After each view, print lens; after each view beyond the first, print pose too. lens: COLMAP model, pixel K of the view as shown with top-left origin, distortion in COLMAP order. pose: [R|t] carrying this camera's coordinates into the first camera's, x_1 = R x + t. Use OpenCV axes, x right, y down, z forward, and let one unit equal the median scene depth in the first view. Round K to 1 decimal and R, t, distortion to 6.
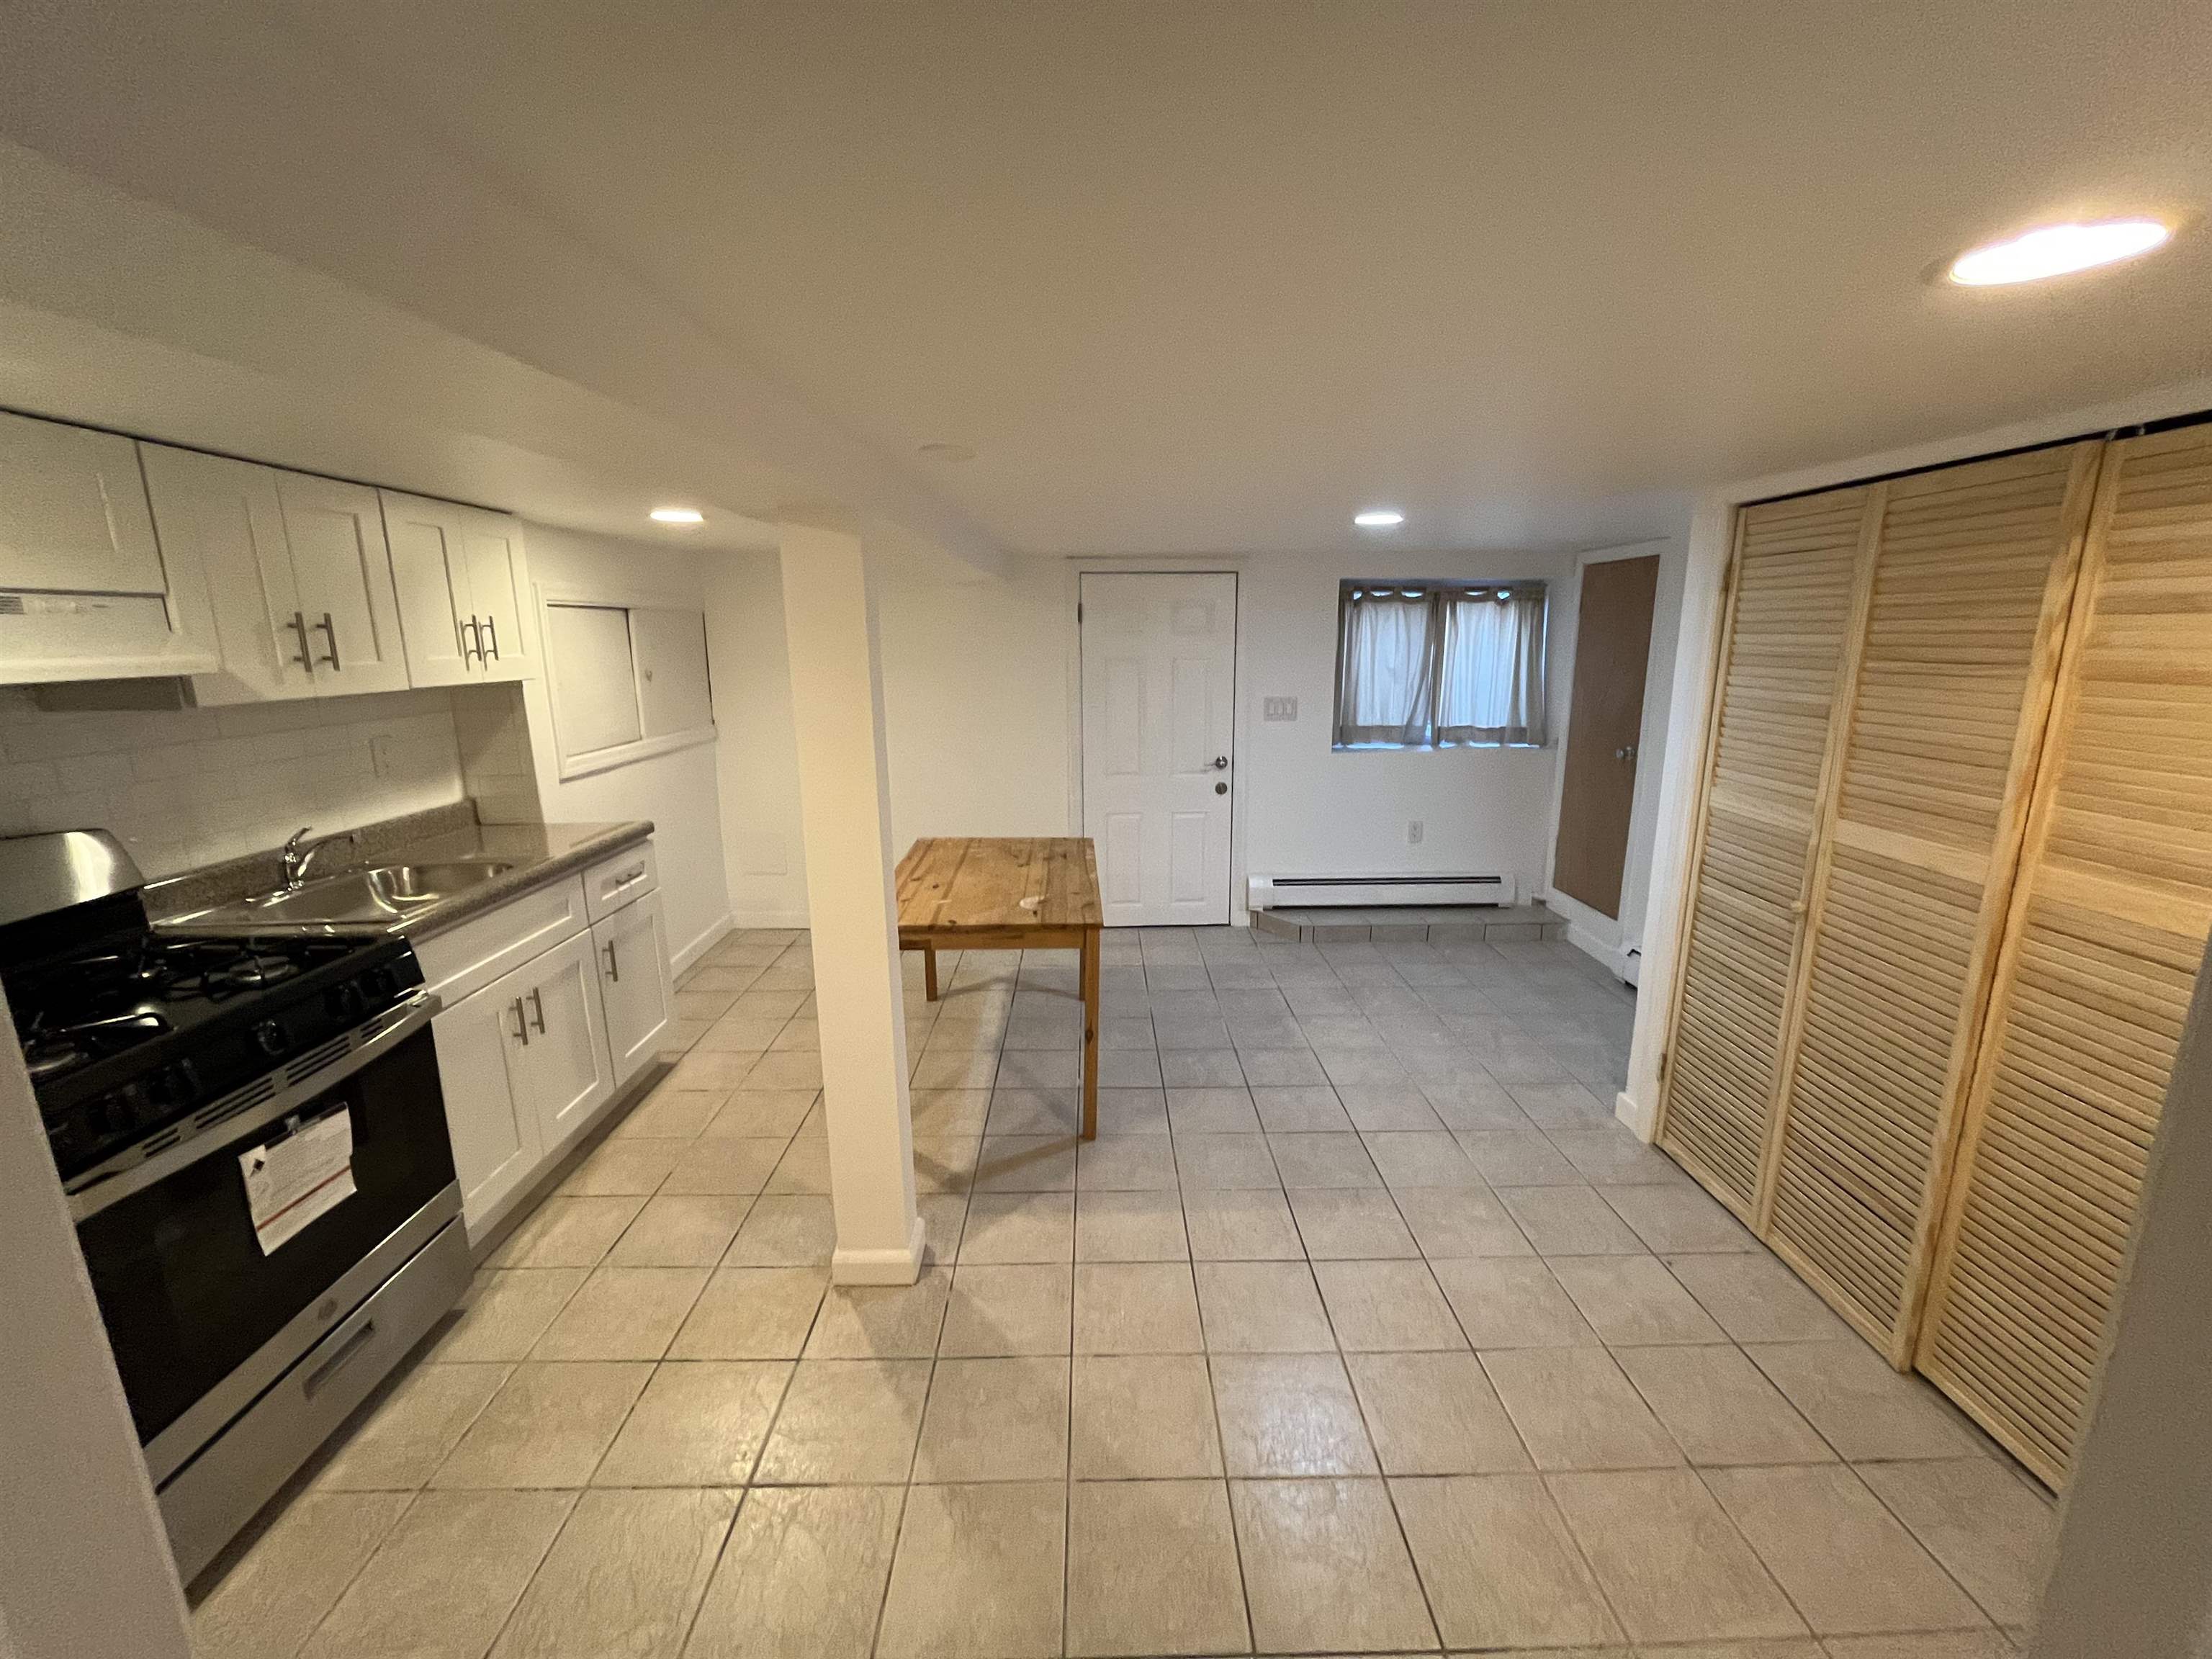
lens RADIAL K [[892.8, 0, 1110.9], [0, 892.8, 831.2], [0, 0, 1]] dist [-0.003482, 0.000063]
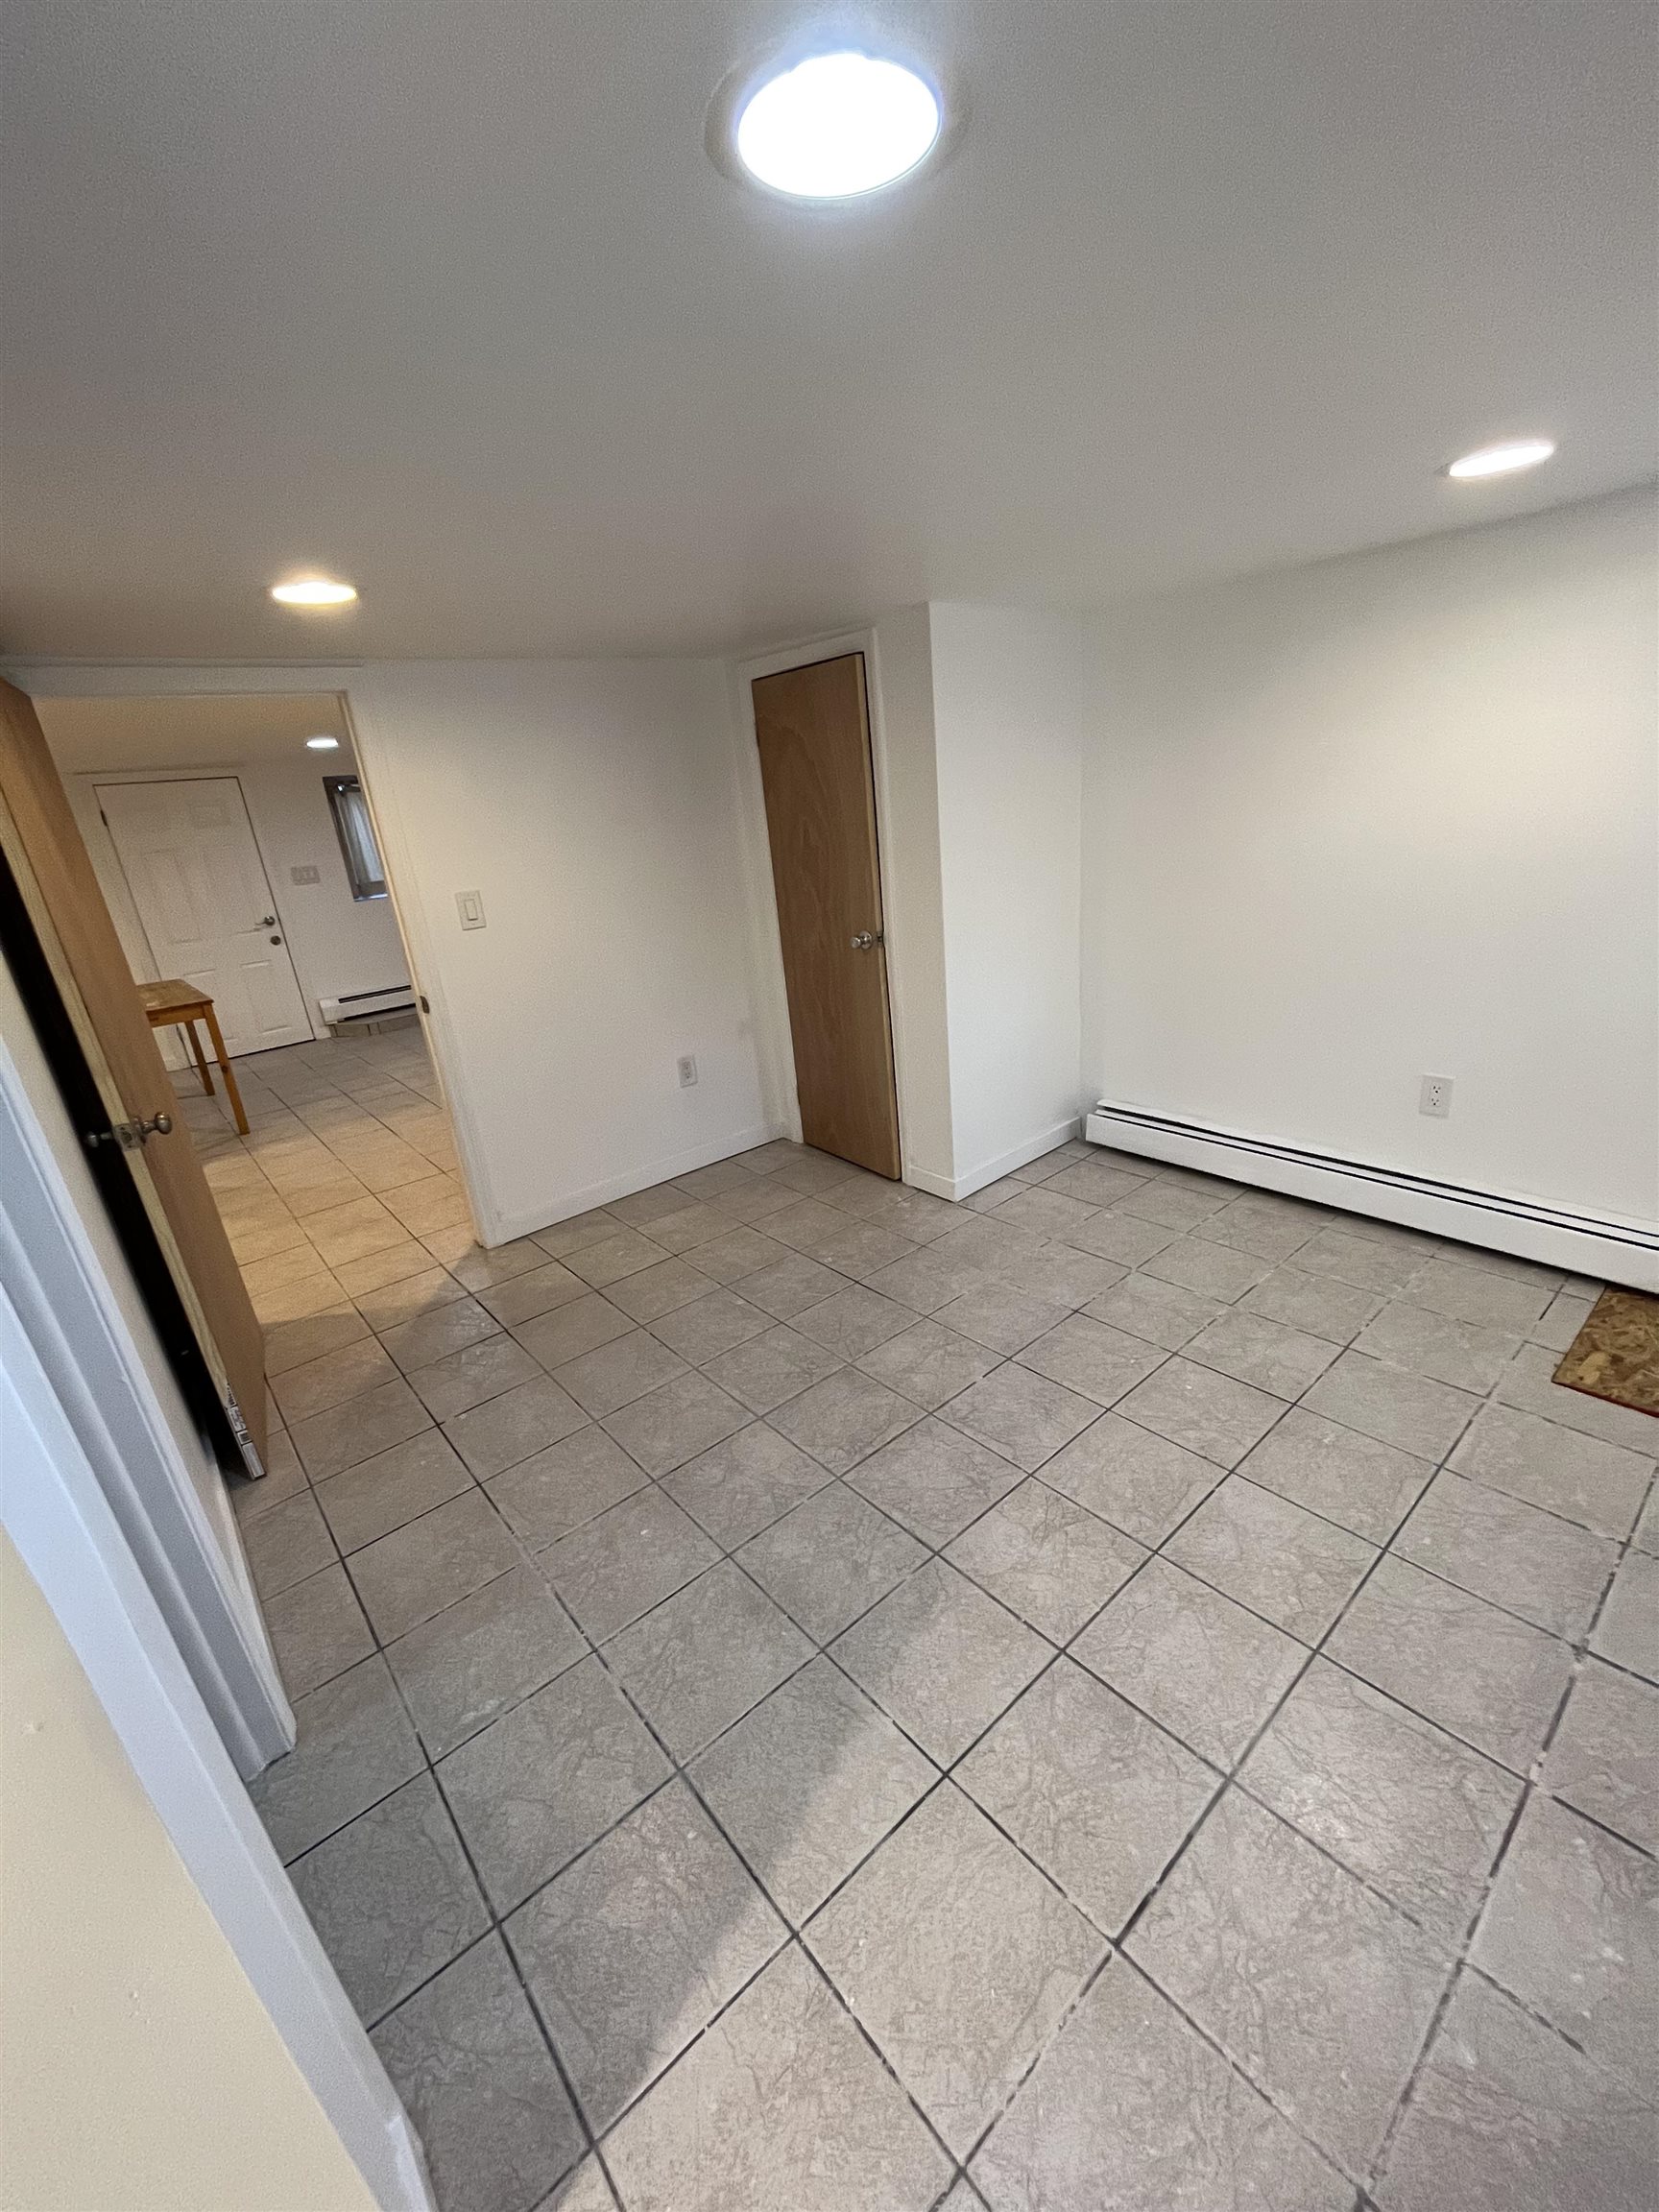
lens RADIAL K [[892.8, 0, 827.6], [0, 892.8, 1111.6], [0, 0, 1]] dist [-0.003482, 0.000063]
pose [[0.773067, -0.278037, 0.570143, -0.141796], [0.218435, 0.960532, 0.172235, 0.294259], [-0.595528, -0.008610, 0.803289, -1.146873]]
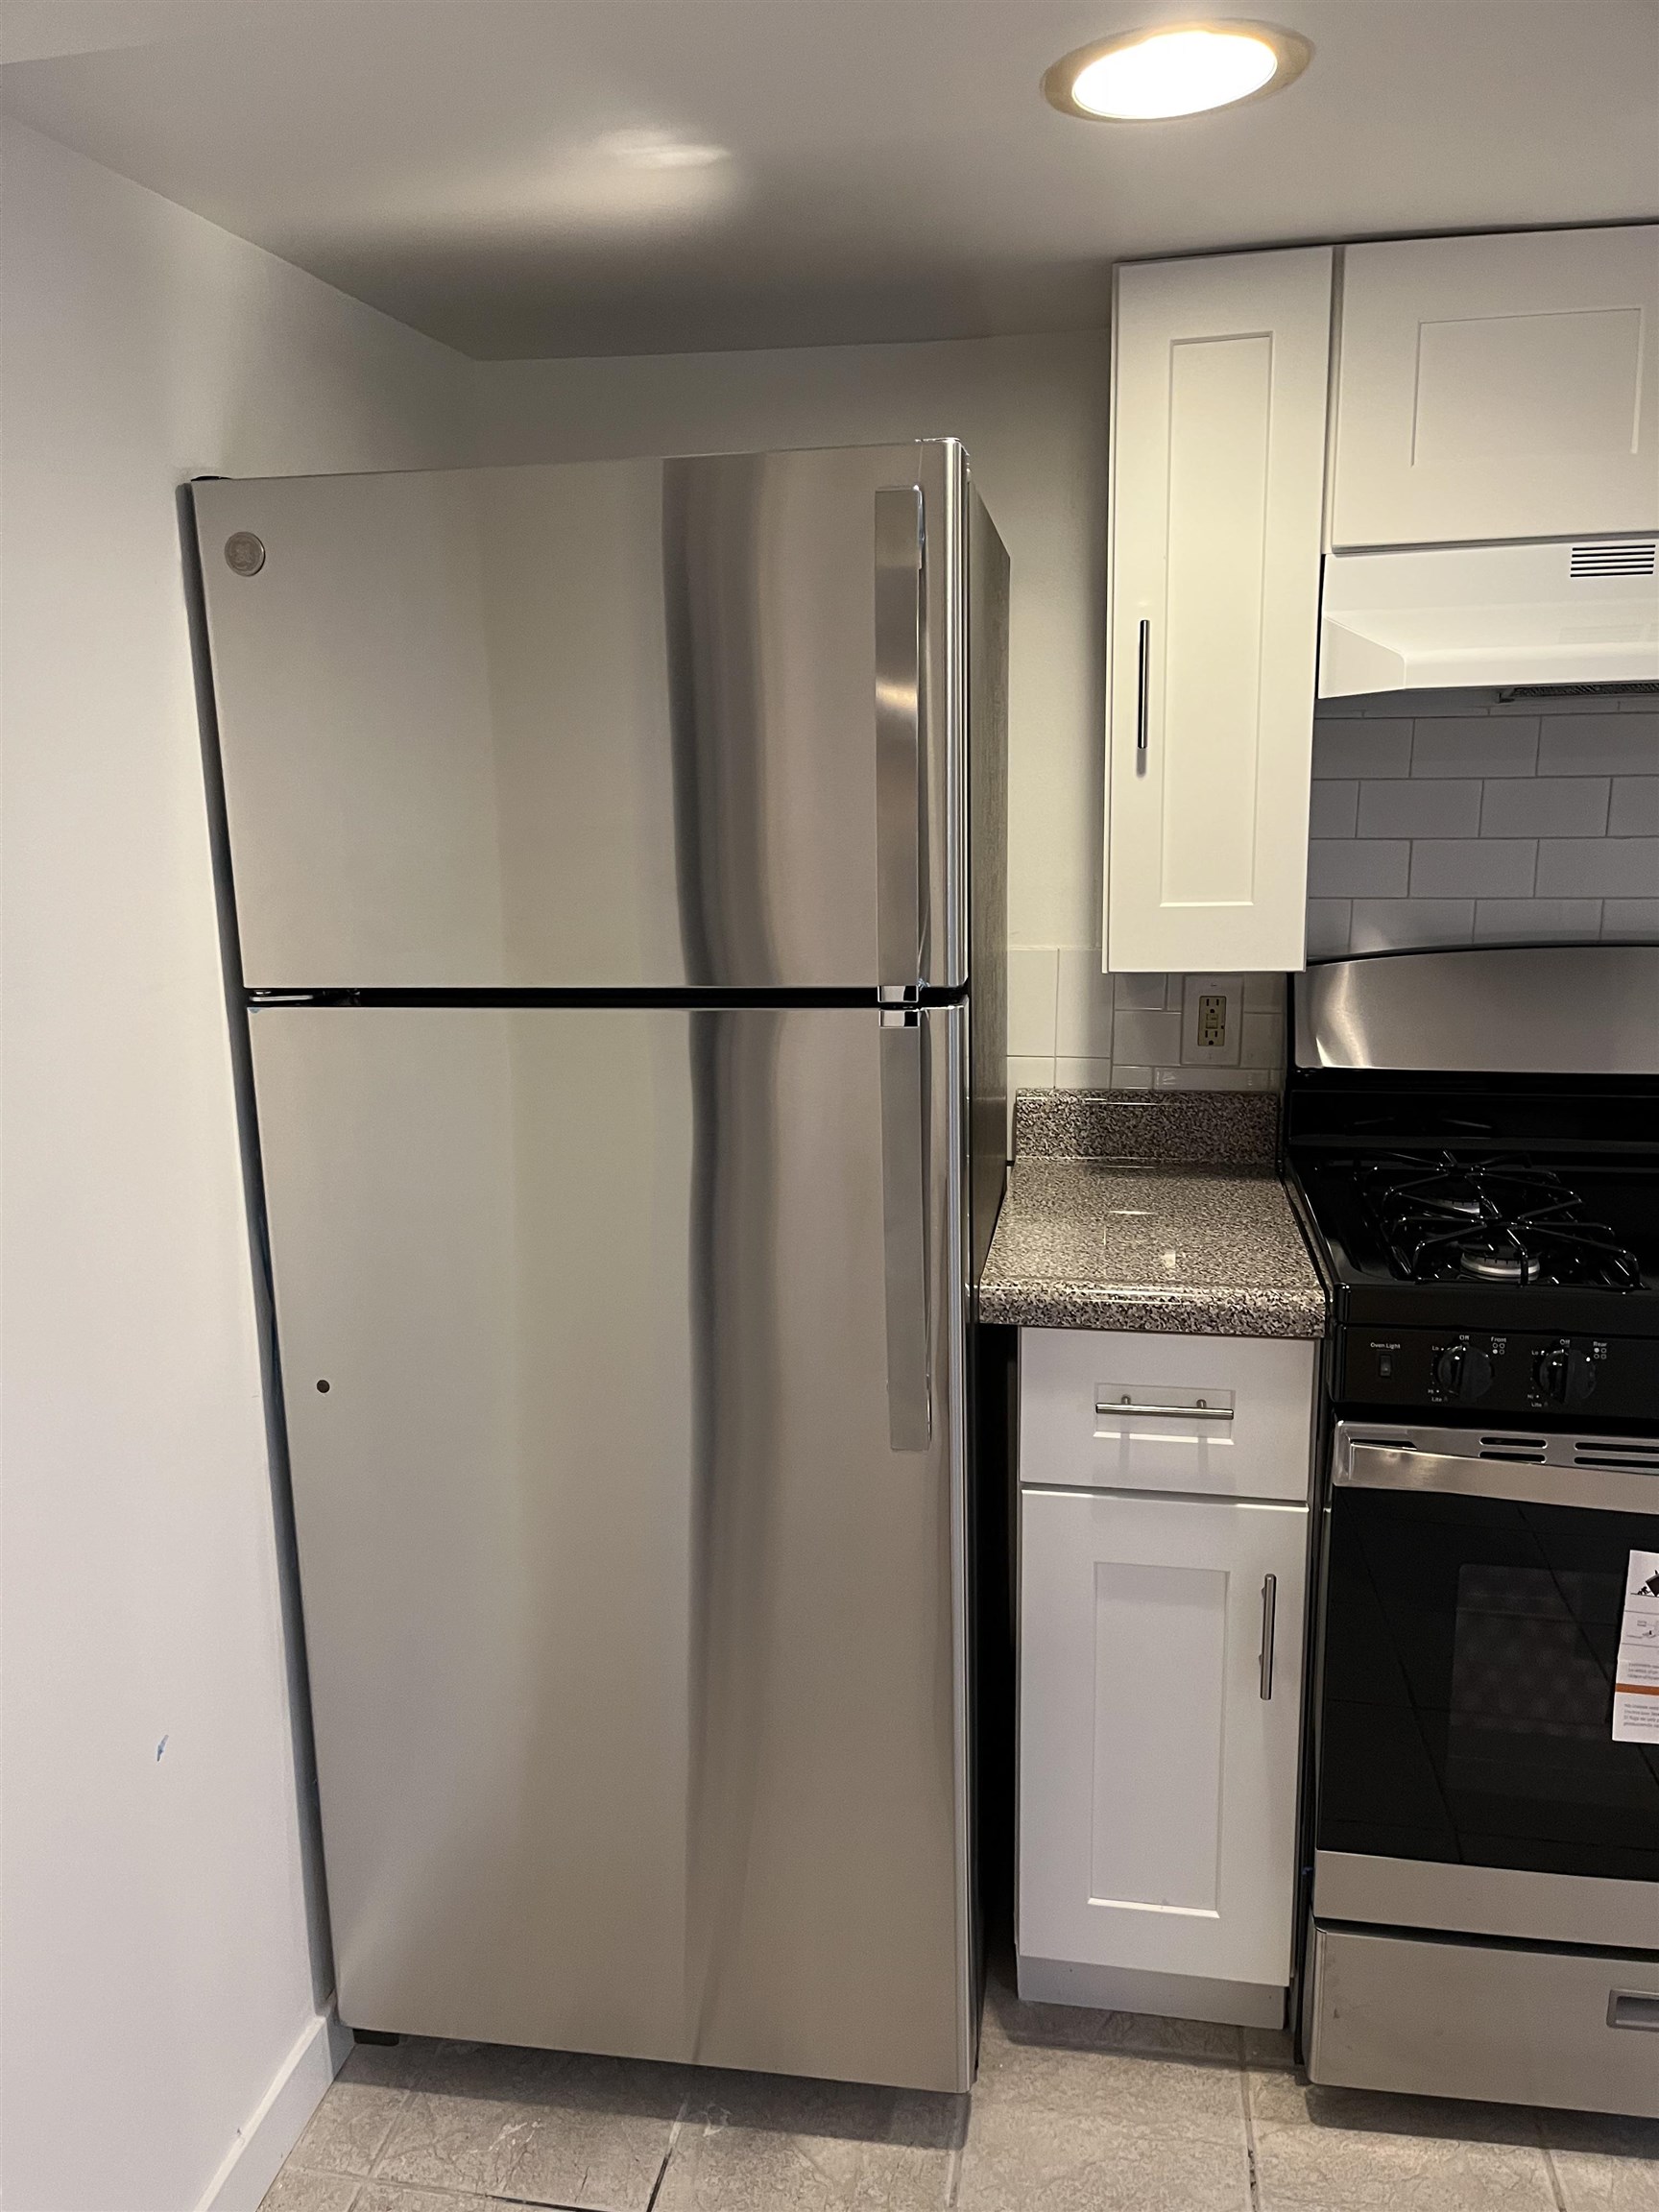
lens RADIAL K [[1667.3, 0, 818.1], [0, 1667.3, 1121.7], [0, 0, 1]] dist [0.071630, -0.106524]
pose [[-0.205502, 0.212239, -0.955366, 0.036995], [-0.190034, 0.948966, 0.251695, -0.031358], [0.960029, 0.233276, -0.154682, 0.387163]]
